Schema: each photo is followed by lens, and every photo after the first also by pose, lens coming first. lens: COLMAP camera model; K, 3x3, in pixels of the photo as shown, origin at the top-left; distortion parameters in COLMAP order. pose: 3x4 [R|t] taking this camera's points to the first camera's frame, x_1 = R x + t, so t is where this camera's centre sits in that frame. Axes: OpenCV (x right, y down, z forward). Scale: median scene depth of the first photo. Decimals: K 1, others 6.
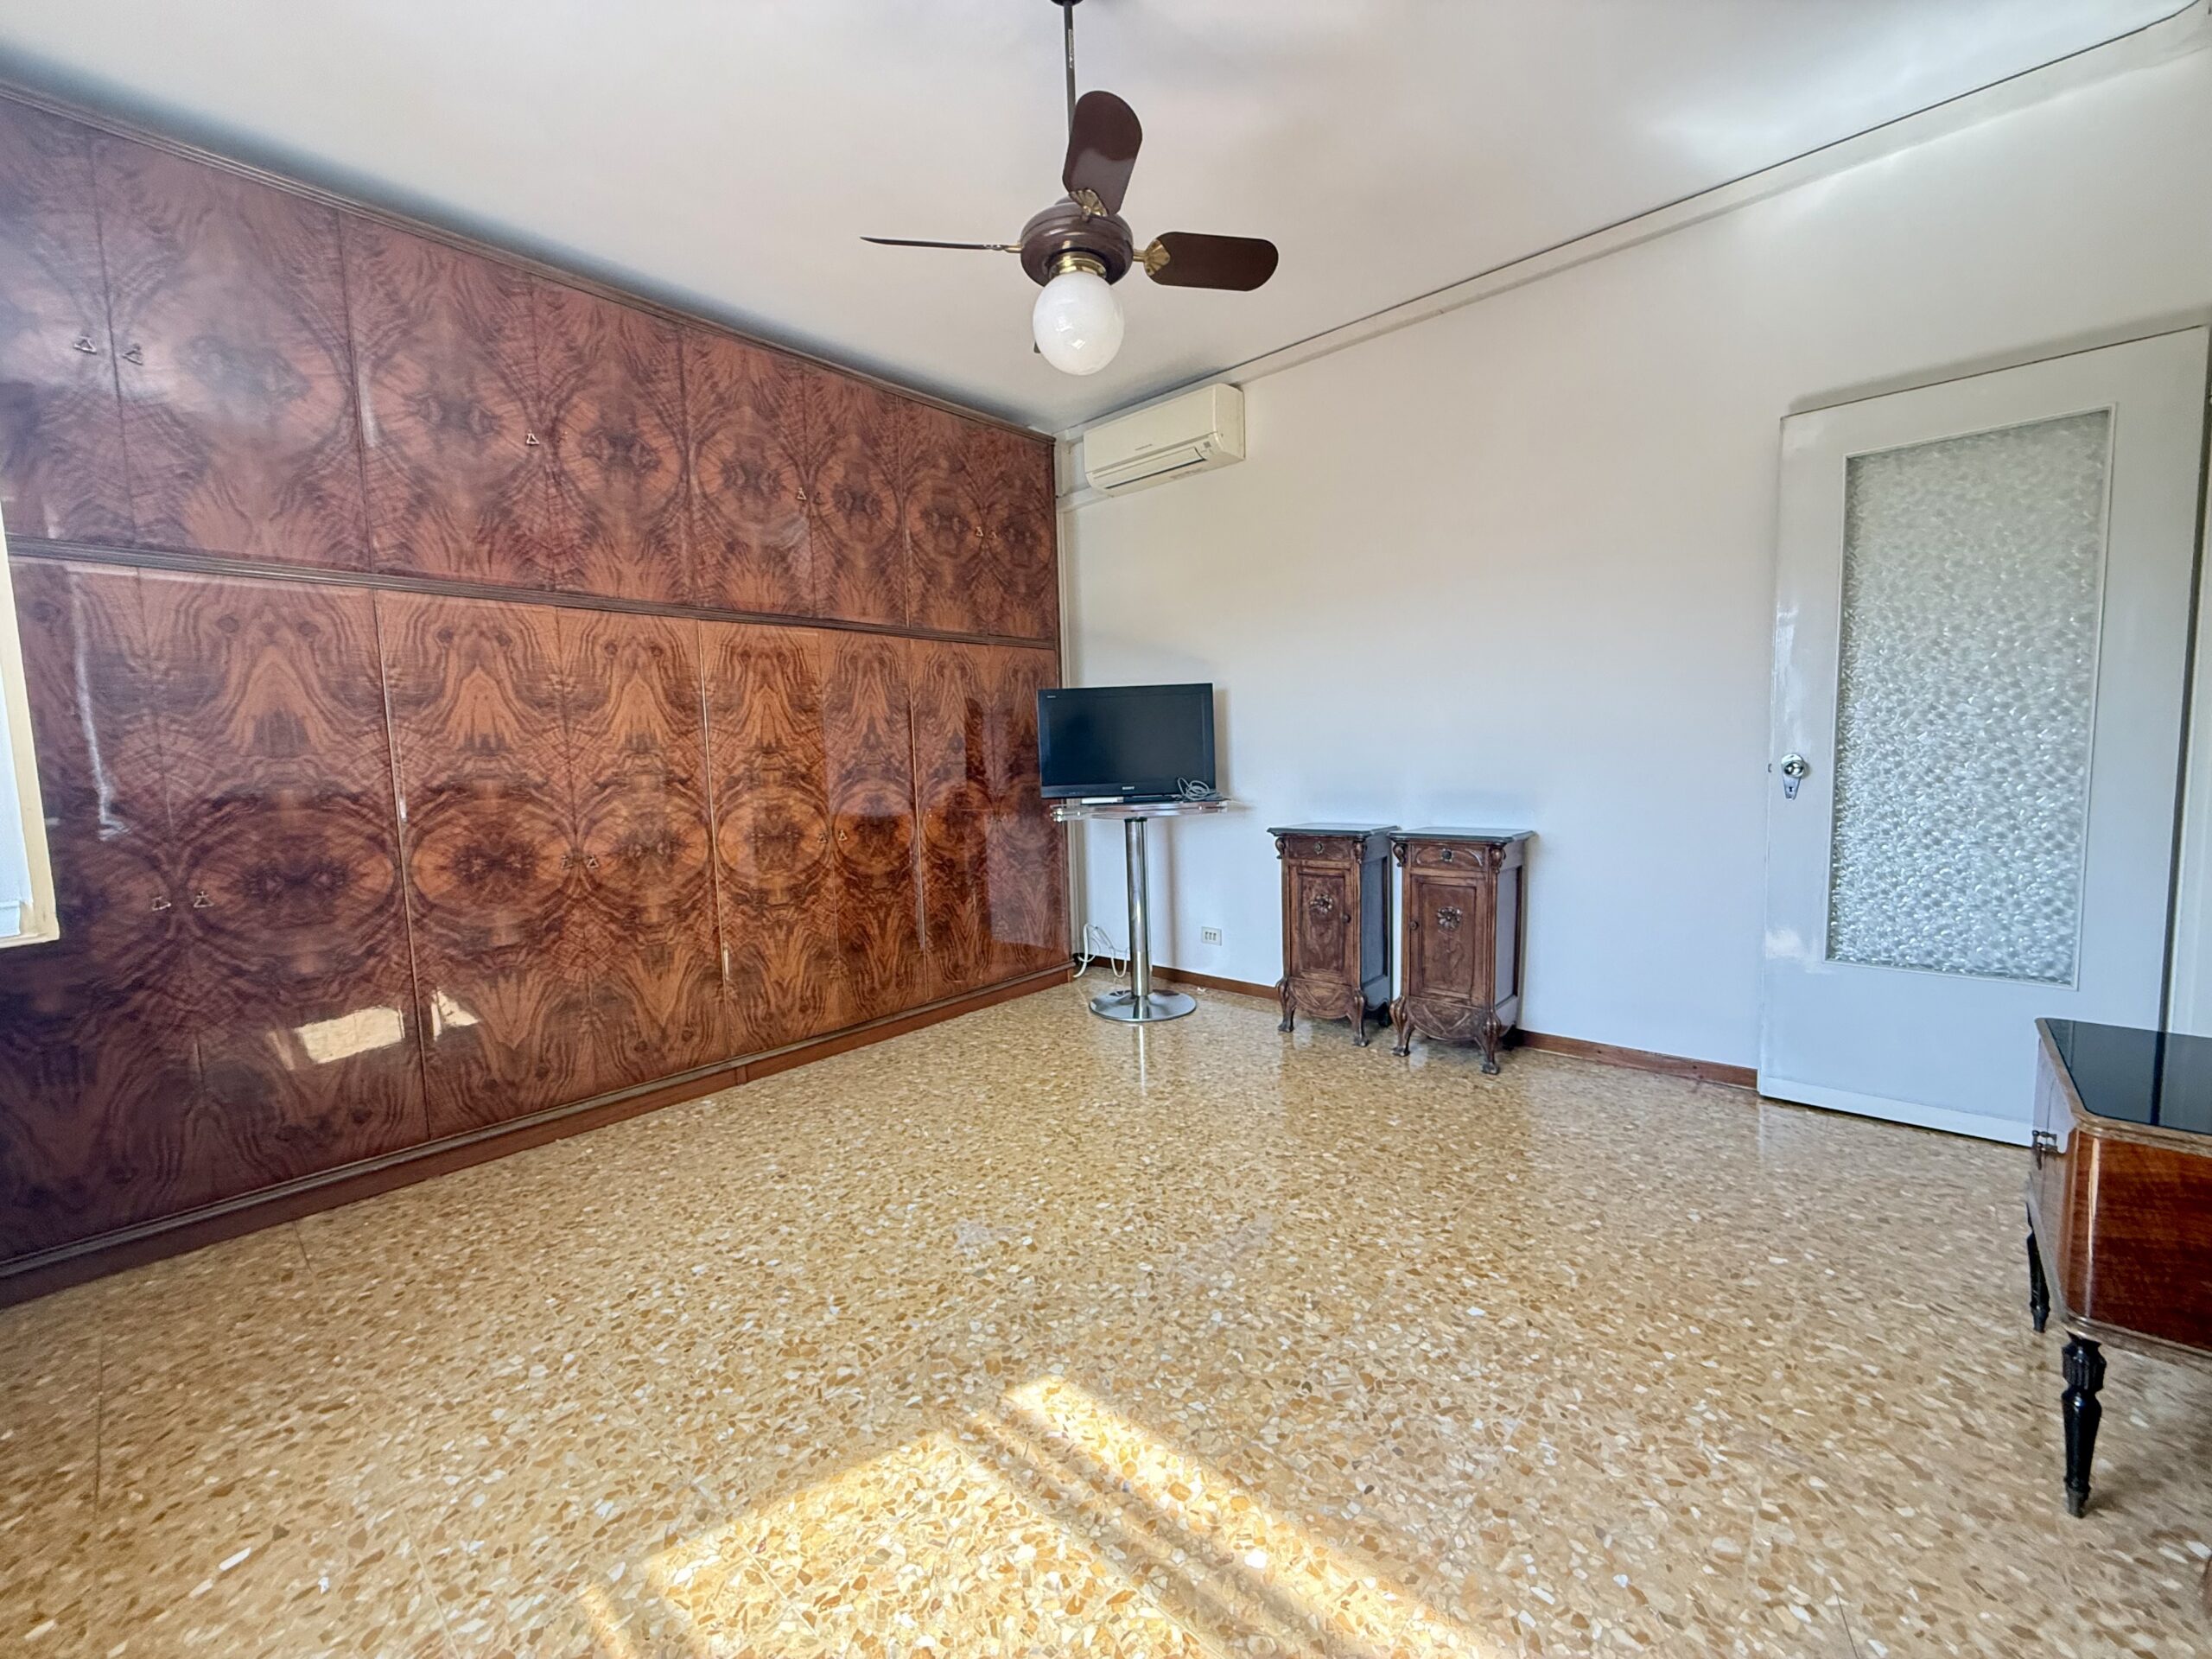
lens RADIAL K [[882.9, 0, 1097.0], [0, 882.9, 826.4], [0, 0, 1]] dist [0.000466, 0.000150]
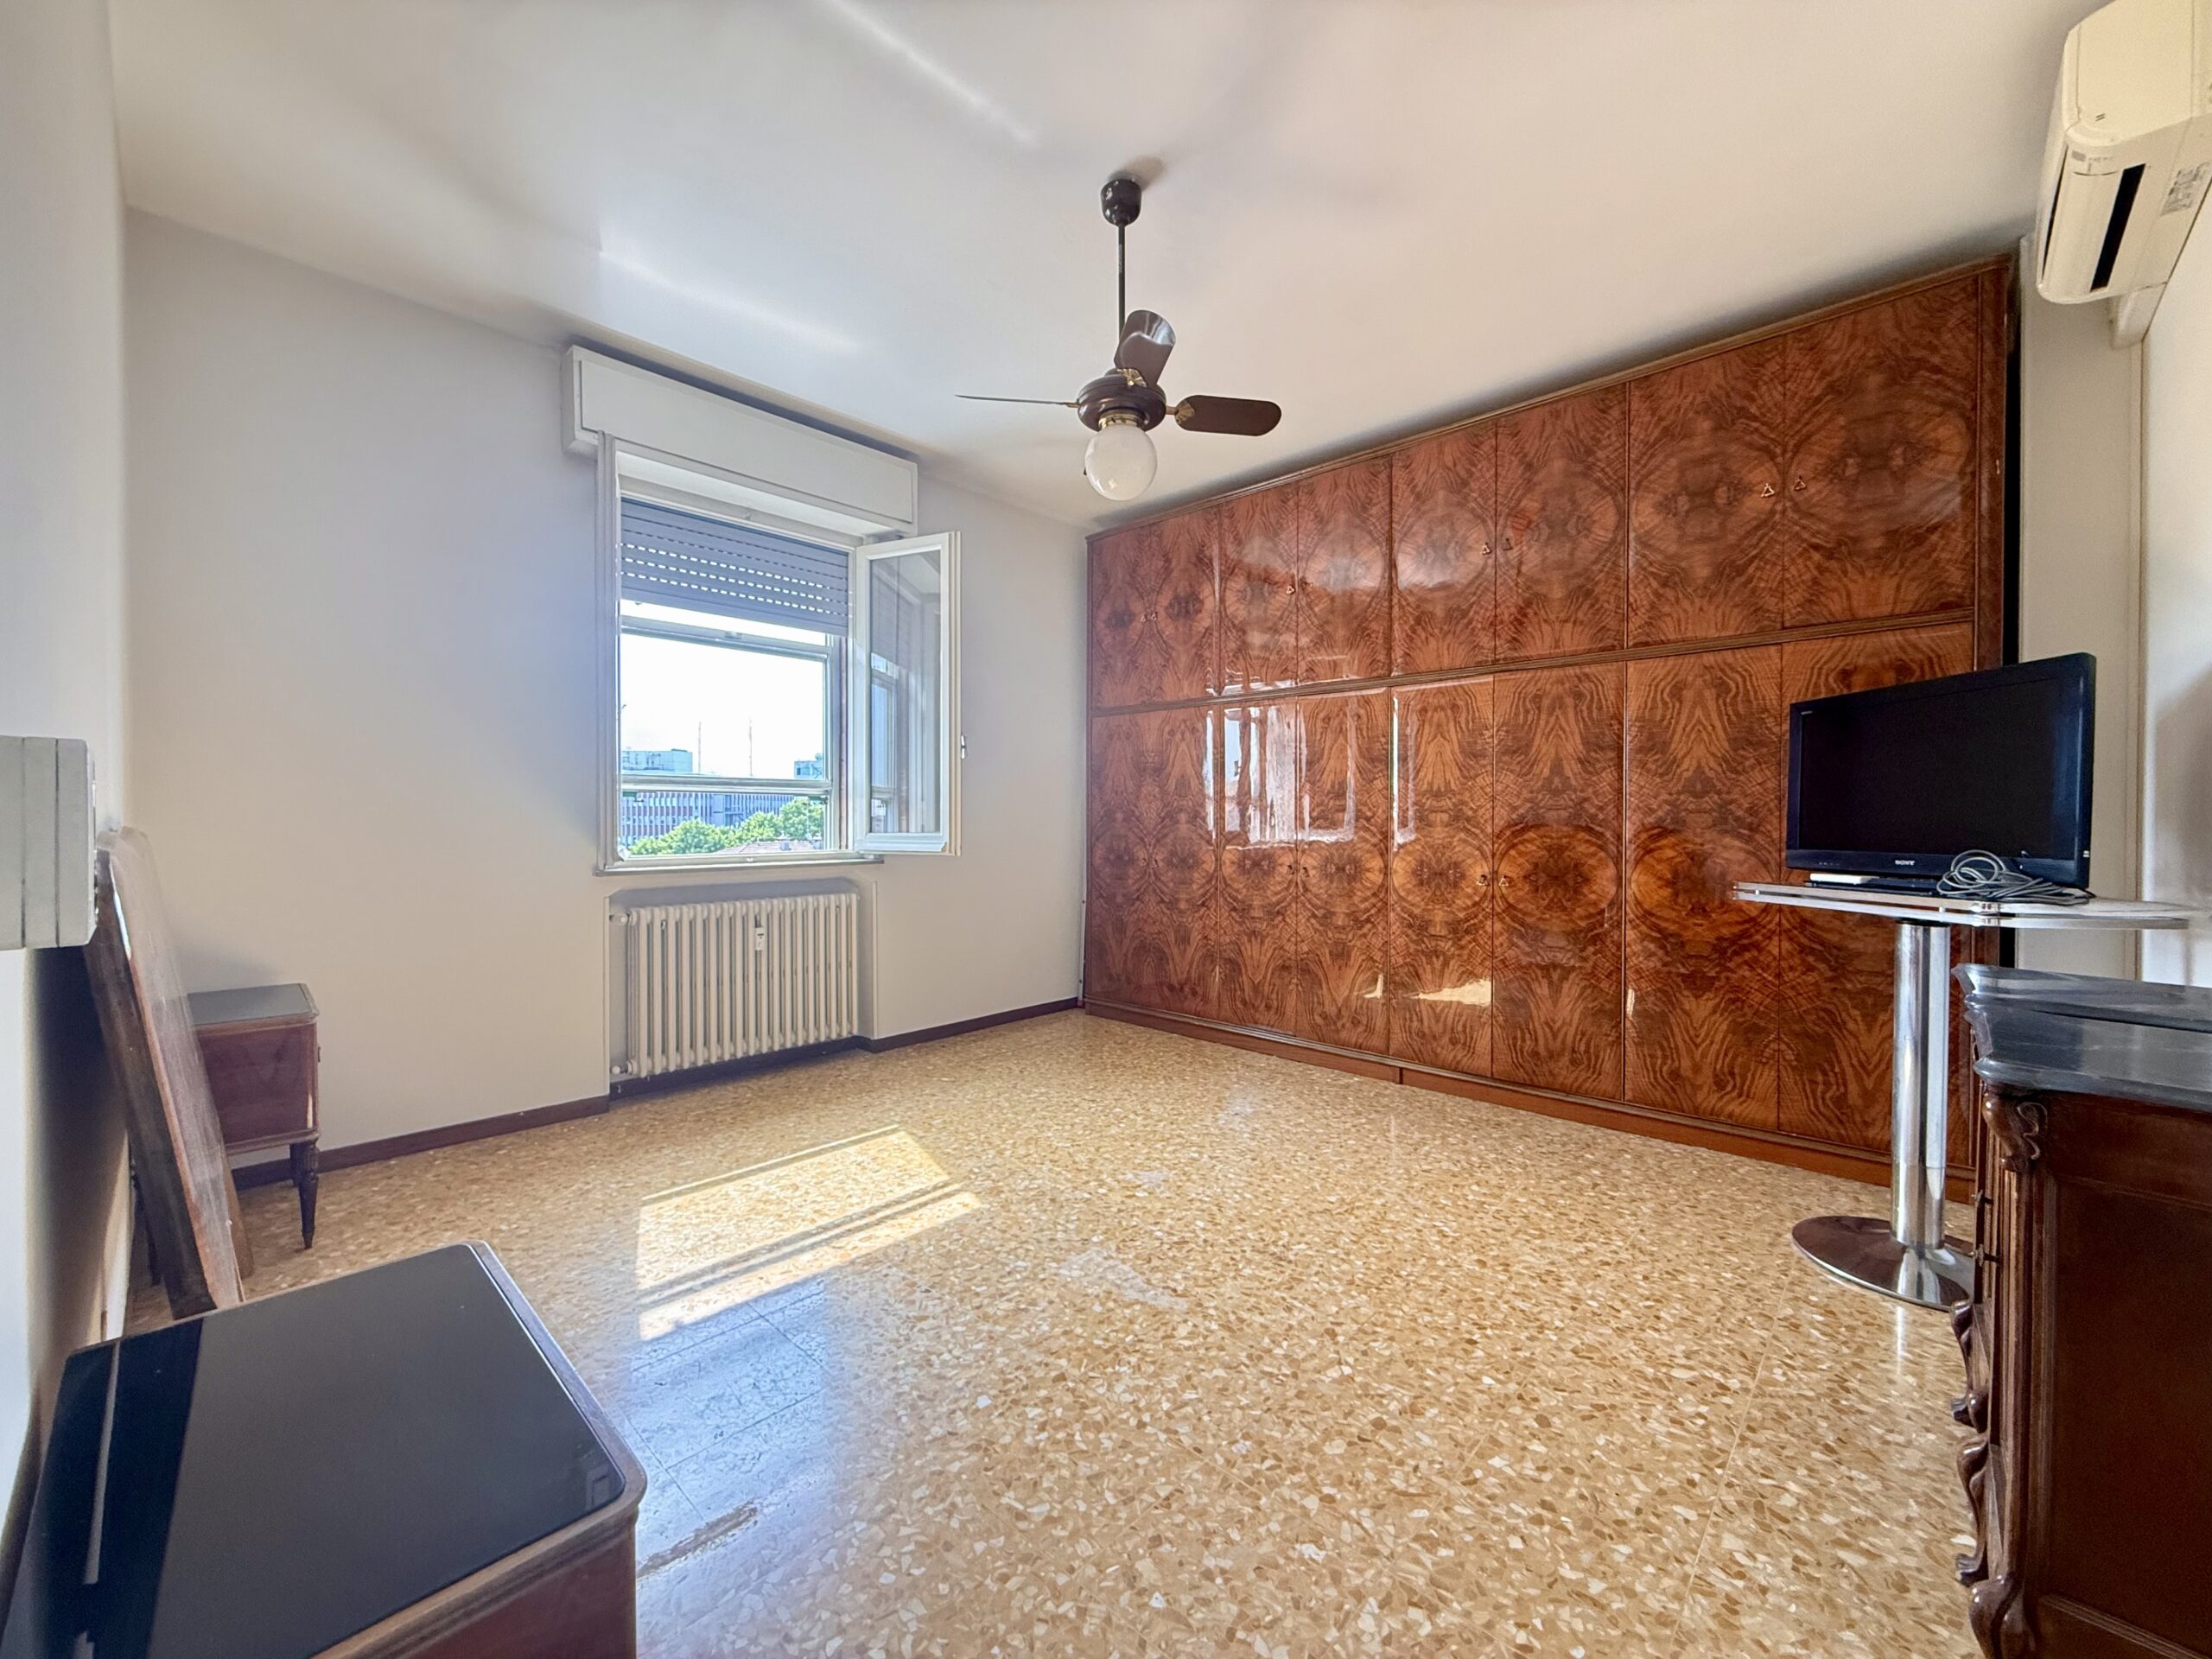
lens RADIAL K [[863.8, 0, 1085.2], [0, 863.8, 825.0], [0, 0, 1]] dist [0.000914, 0.000082]
pose [[-0.024577, 0.039439, -0.998920, 0.765007], [-0.083986, 0.995608, 0.041375, -0.059124], [0.996164, 0.084912, -0.021157, 0.627338]]
